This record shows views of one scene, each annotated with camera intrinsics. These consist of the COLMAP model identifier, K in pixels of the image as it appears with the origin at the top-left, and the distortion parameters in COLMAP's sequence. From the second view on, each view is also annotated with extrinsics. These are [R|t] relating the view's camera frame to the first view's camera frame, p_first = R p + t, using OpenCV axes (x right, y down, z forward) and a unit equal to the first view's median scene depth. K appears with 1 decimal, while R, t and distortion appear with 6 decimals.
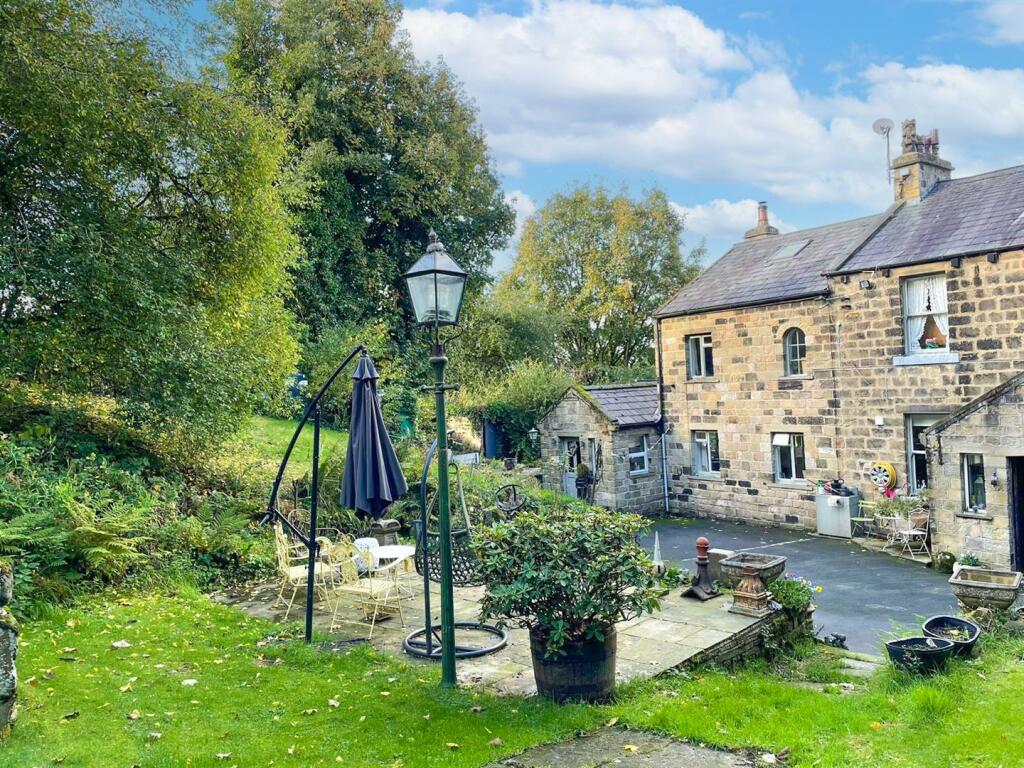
lens RADIAL K [[772.9, 0, 508.8], [0, 772.9, 387.7], [0, 0, 1]] dist [0.033158, -0.005930]
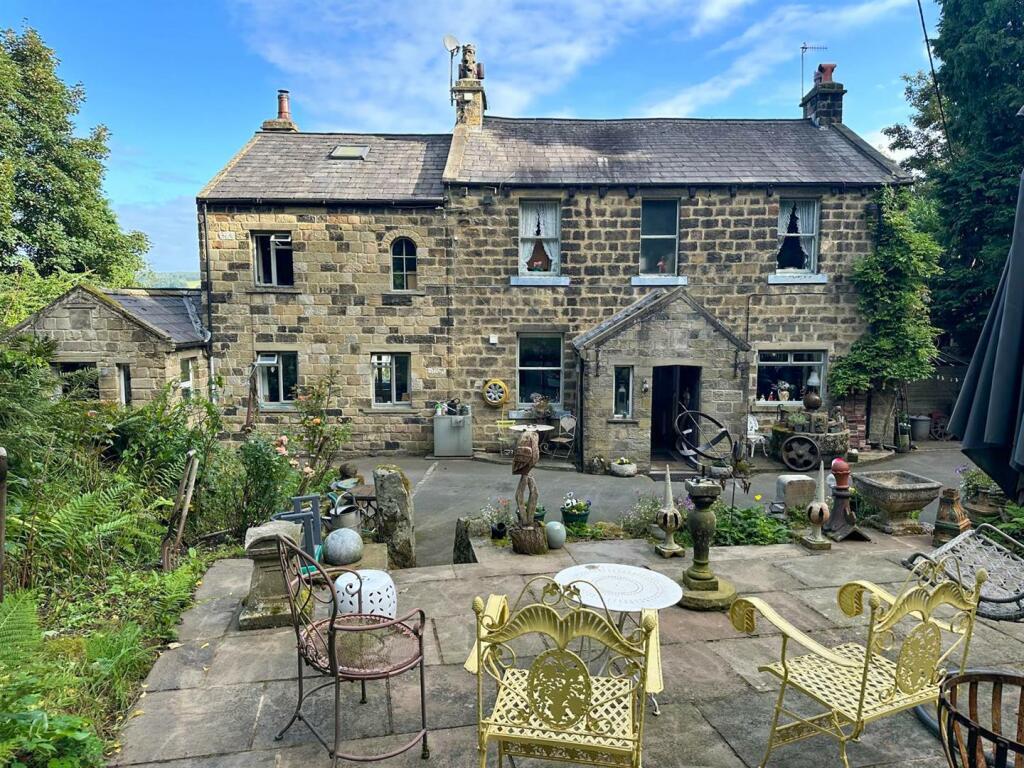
lens RADIAL K [[707.5, 0, 525.0], [0, 707.5, 394.3], [0, 0, 1]] dist [0.062014, -0.042826]
pose [[0.584892, -0.045669, 0.809825, -0.246960], [-0.029879, 0.996523, 0.077778, 0.039729], [-0.810561, -0.069689, 0.581494, 0.409073]]
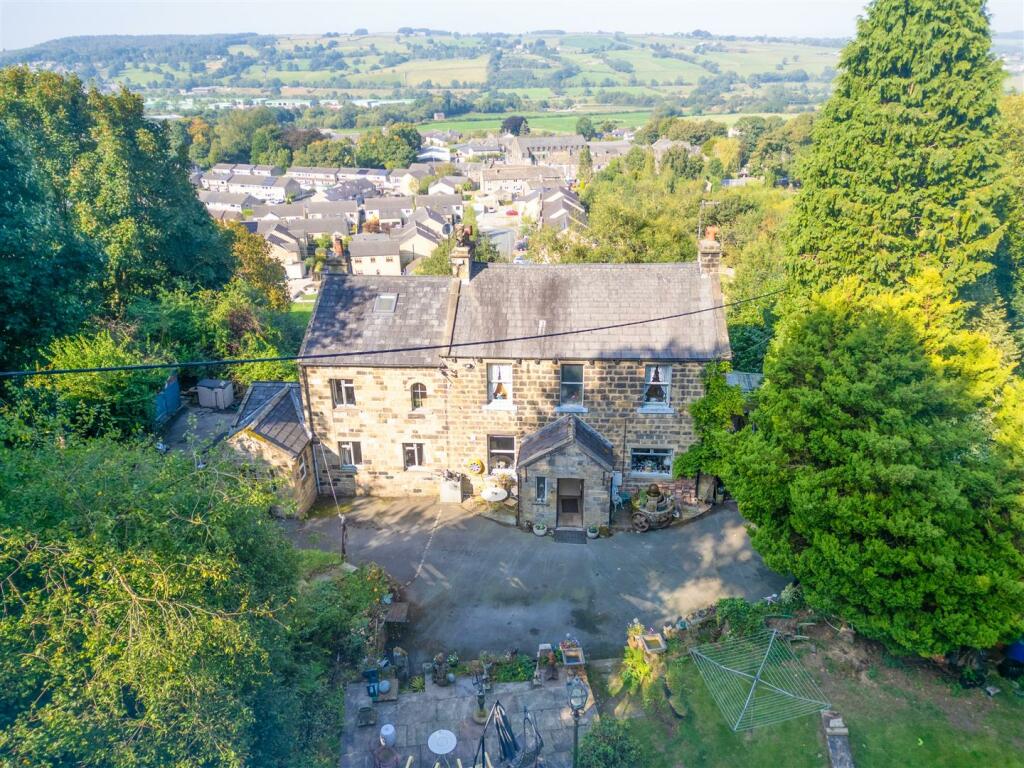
lens RADIAL K [[707.5, 0, 512.0], [0, 707.5, 386.4], [0, 0, 1]] dist [0.062014, -0.042826]
pose [[0.654922, -0.260893, 0.709233, -0.534241], [-0.022811, 0.931263, 0.363632, -0.616863], [-0.755352, -0.254329, 0.603954, 0.016179]]
